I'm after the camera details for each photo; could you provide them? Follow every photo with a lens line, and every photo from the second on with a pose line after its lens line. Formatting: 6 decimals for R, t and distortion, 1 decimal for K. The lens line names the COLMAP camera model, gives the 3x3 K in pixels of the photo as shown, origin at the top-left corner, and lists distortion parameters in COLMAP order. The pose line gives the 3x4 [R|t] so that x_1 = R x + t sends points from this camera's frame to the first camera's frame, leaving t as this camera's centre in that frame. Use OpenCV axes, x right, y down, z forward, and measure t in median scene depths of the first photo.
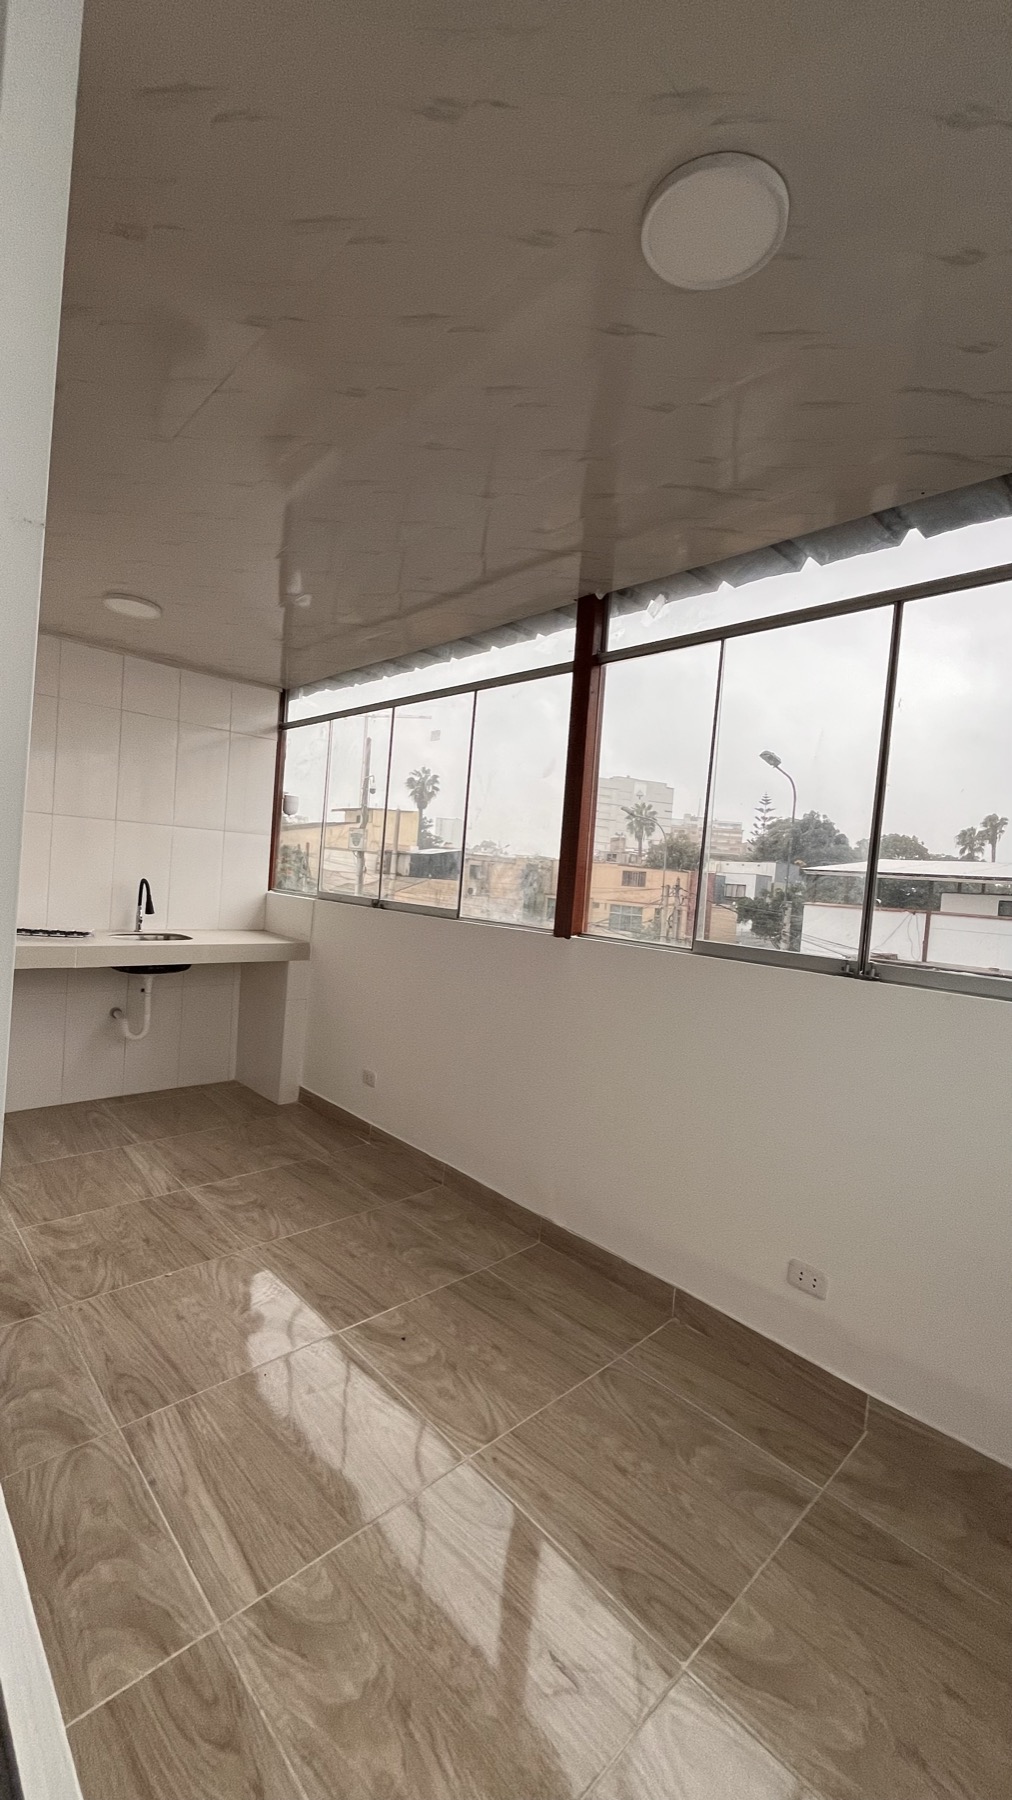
lens RADIAL K [[732.2, 0, 506.0], [0, 732.2, 900.0], [0, 0, 1]] dist [-0.000265, -0.000422]
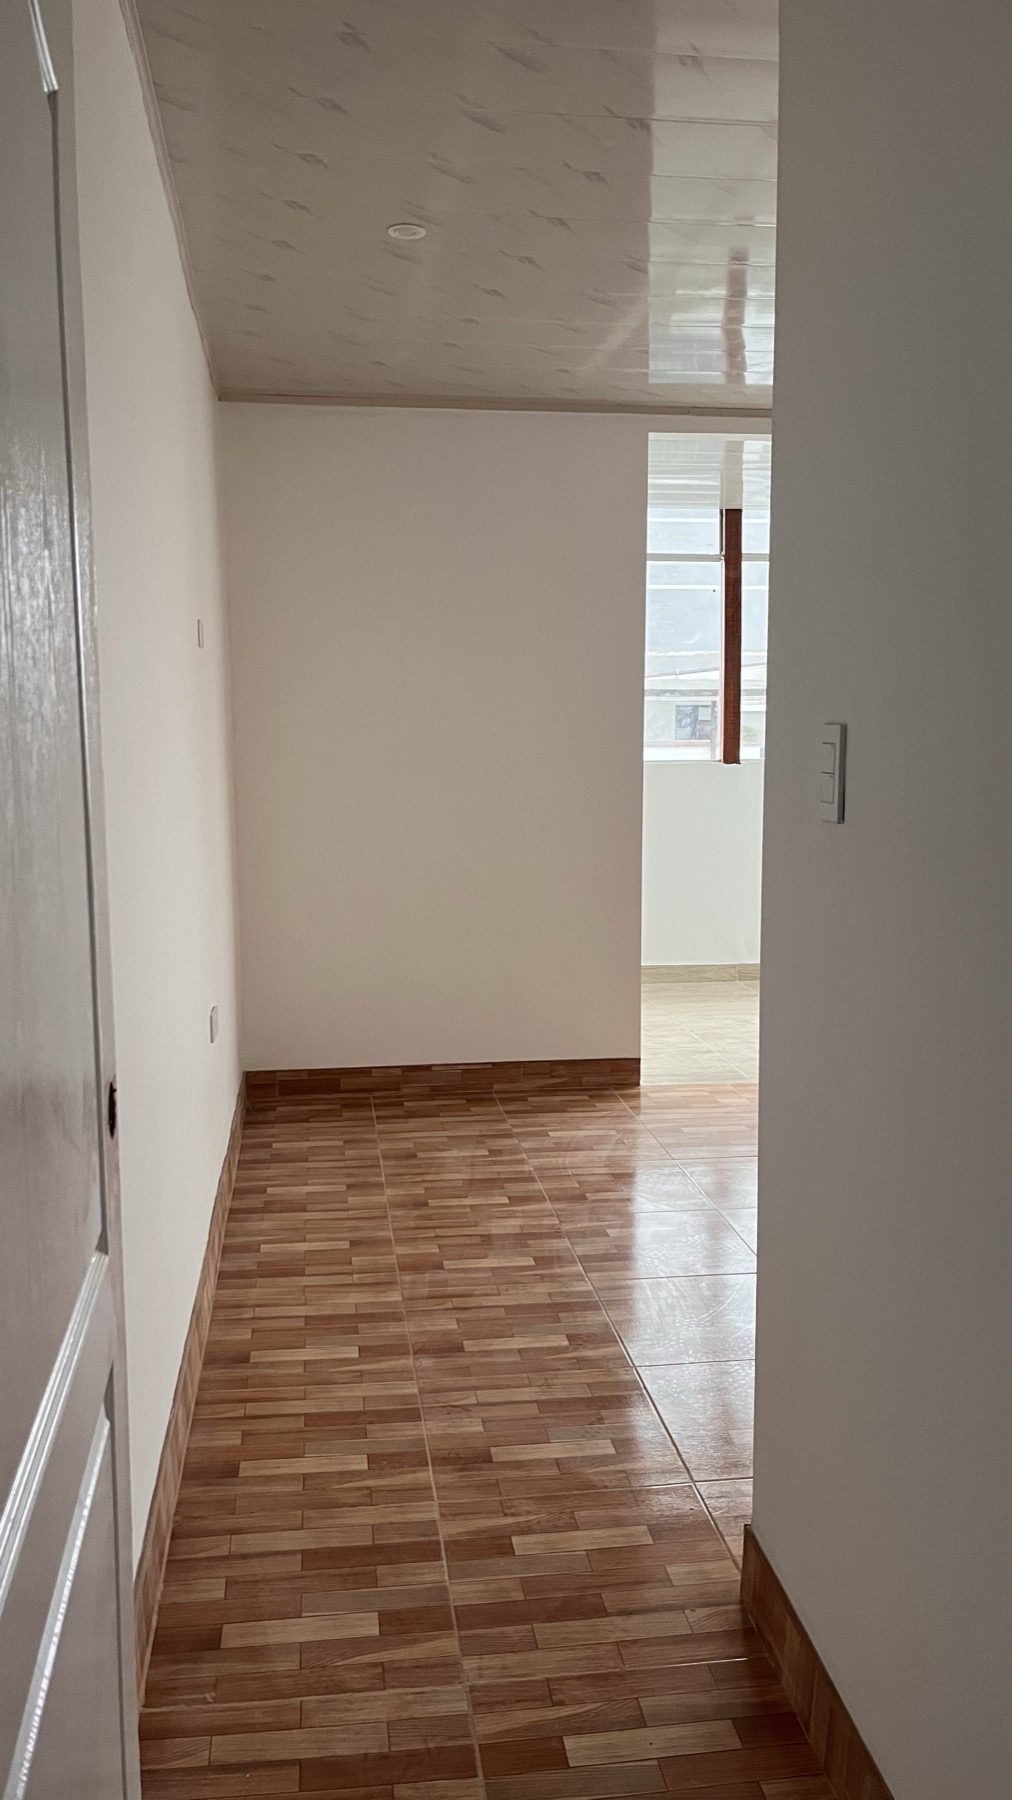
lens RADIAL K [[1401.4, 0, 506.0], [0, 1401.4, 900.0], [0, 0, 1]] dist [0.162454, 0.000107]
pose [[0.577408, -0.163858, 0.799844, -1.564371], [0.067383, 0.985876, 0.153326, -0.089507], [-0.813671, -0.034636, 0.580293, -0.136554]]
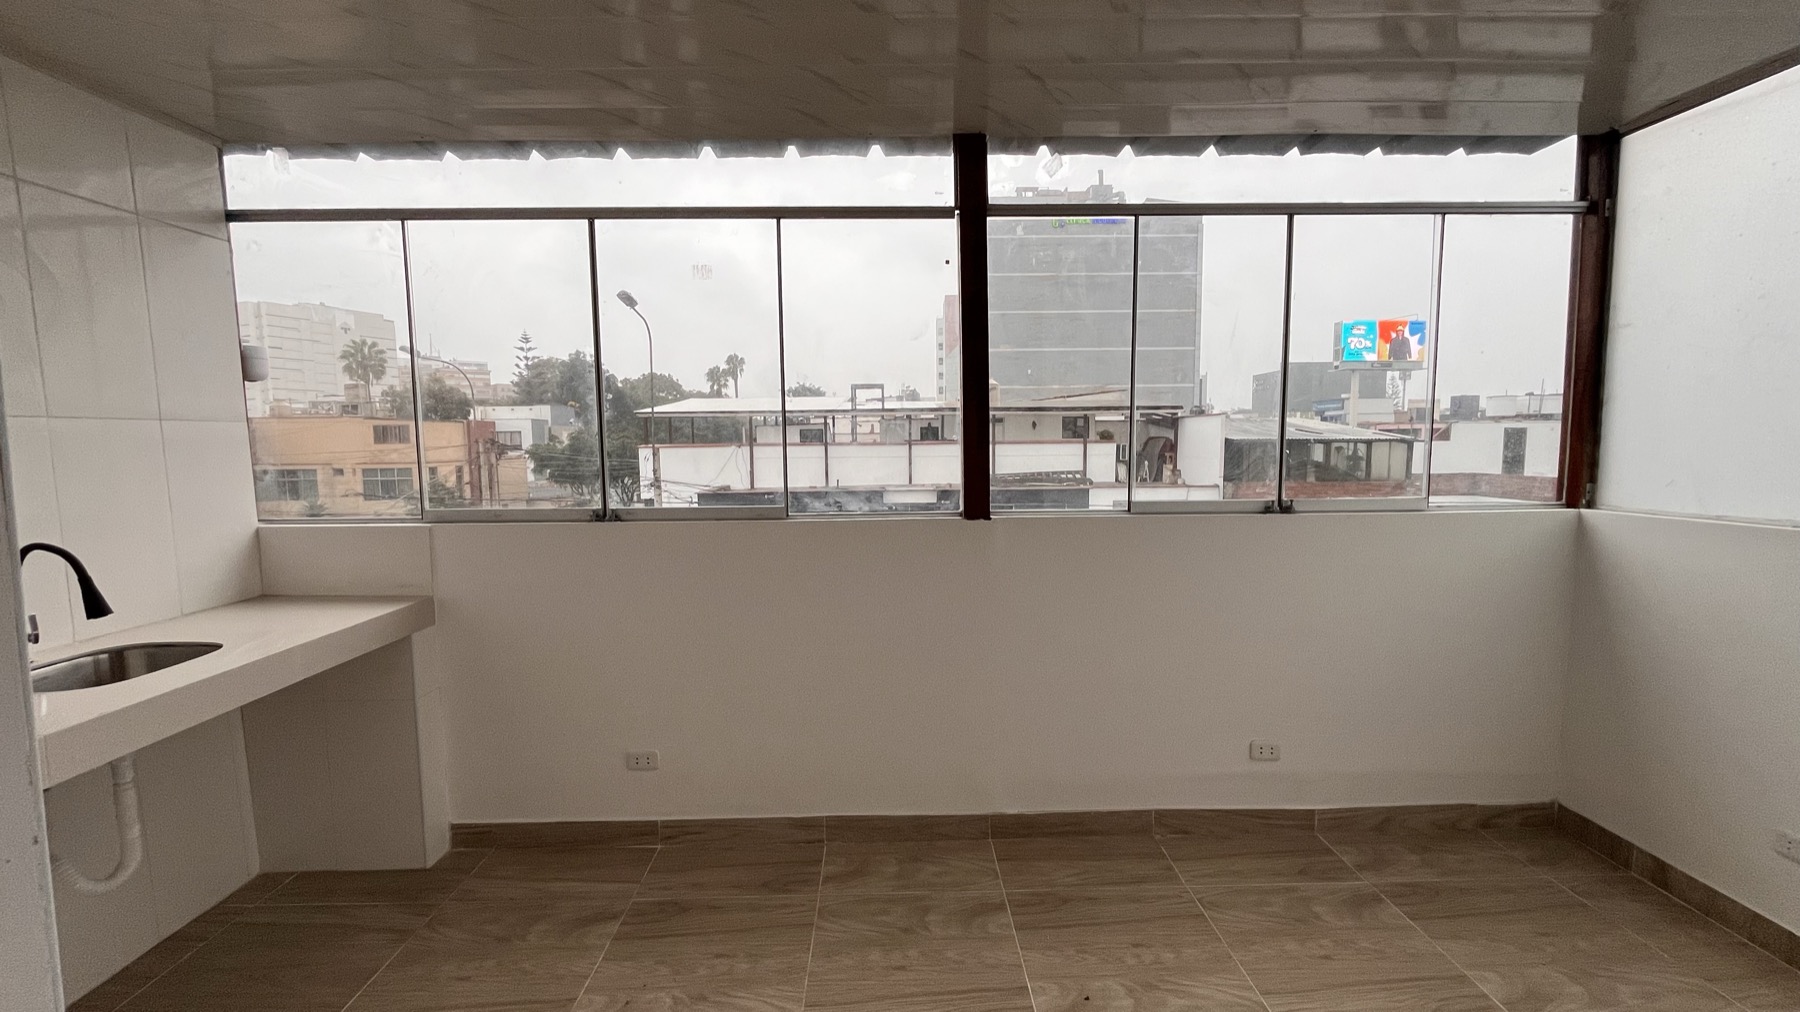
lens RADIAL K [[726.4, 0, 900.0], [0, 726.4, 506.0], [0, 0, 1]] dist [-0.001917, -0.000191]
pose [[0.670275, -0.150554, 0.726681, -0.432367], [0.083348, 0.988282, 0.127875, -0.060131], [-0.737418, -0.025144, 0.674969, 0.307024]]
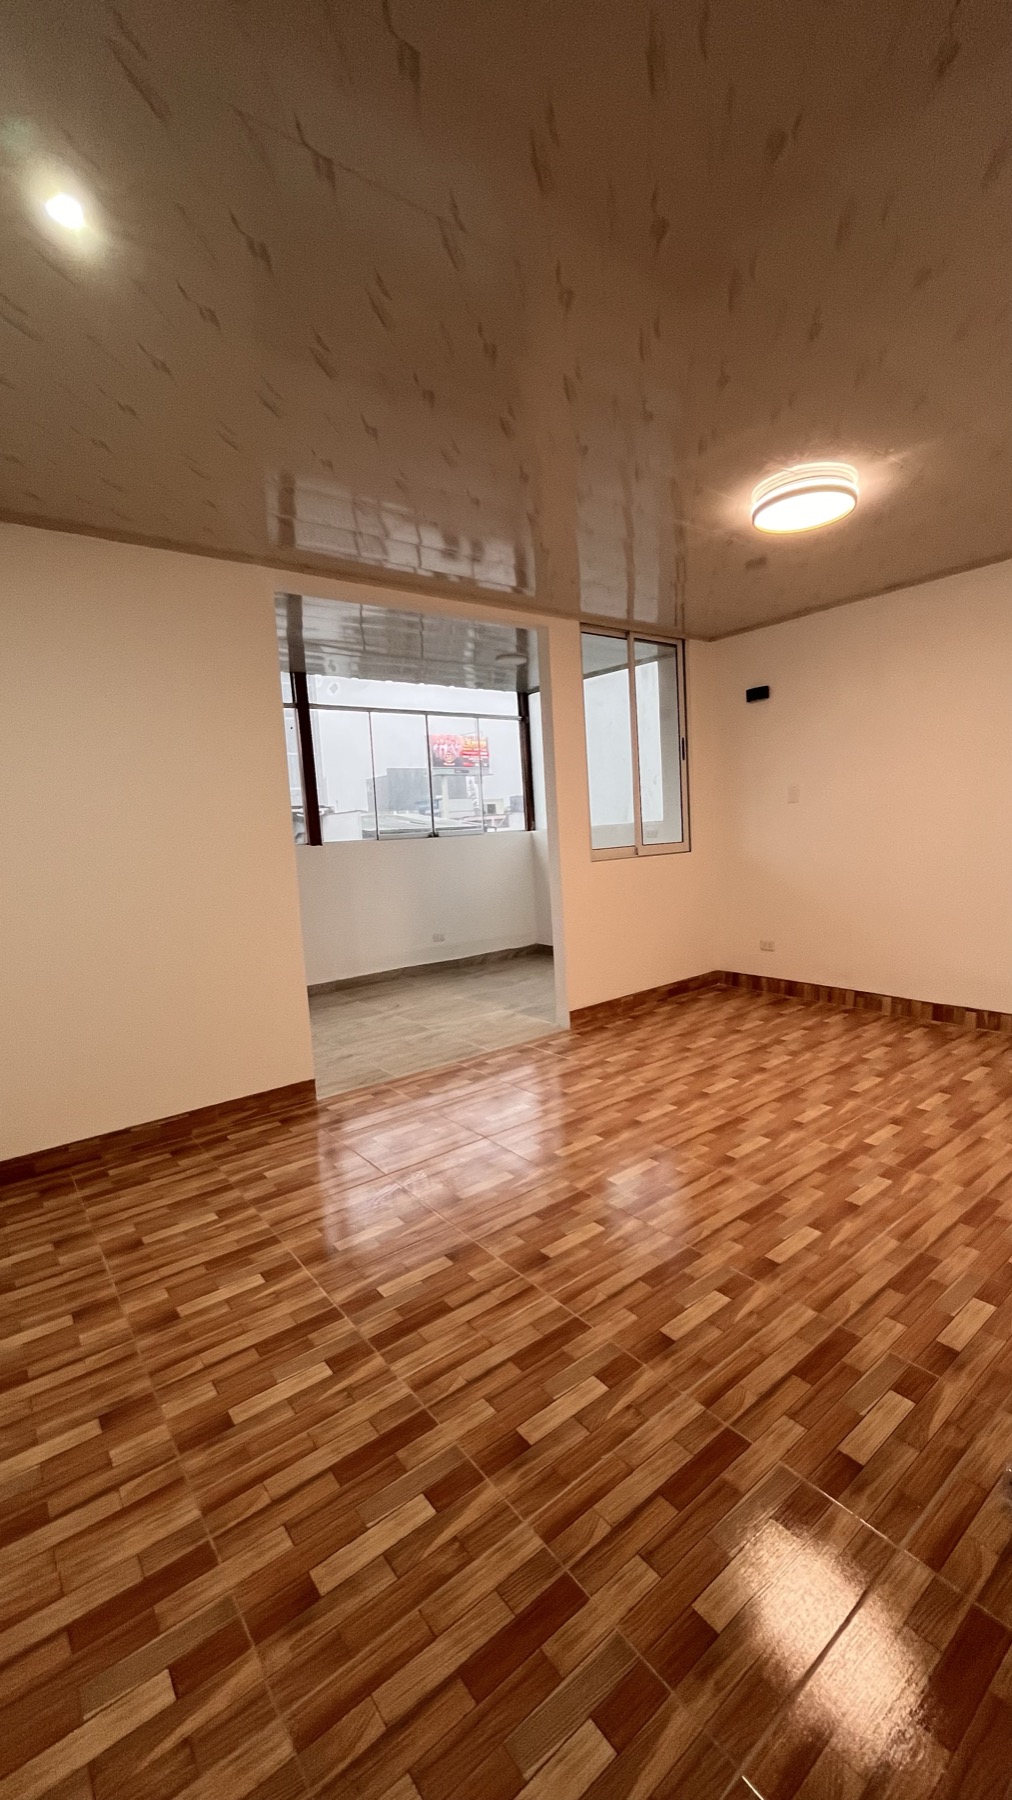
lens RADIAL K [[732.2, 0, 506.0], [0, 732.2, 900.0], [0, 0, 1]] dist [-0.000265, -0.000422]
pose [[0.097460, -0.180101, 0.978808, -1.250648], [0.092377, 0.980881, 0.171284, -0.066233], [-0.990943, 0.073726, 0.112234, 0.179578]]
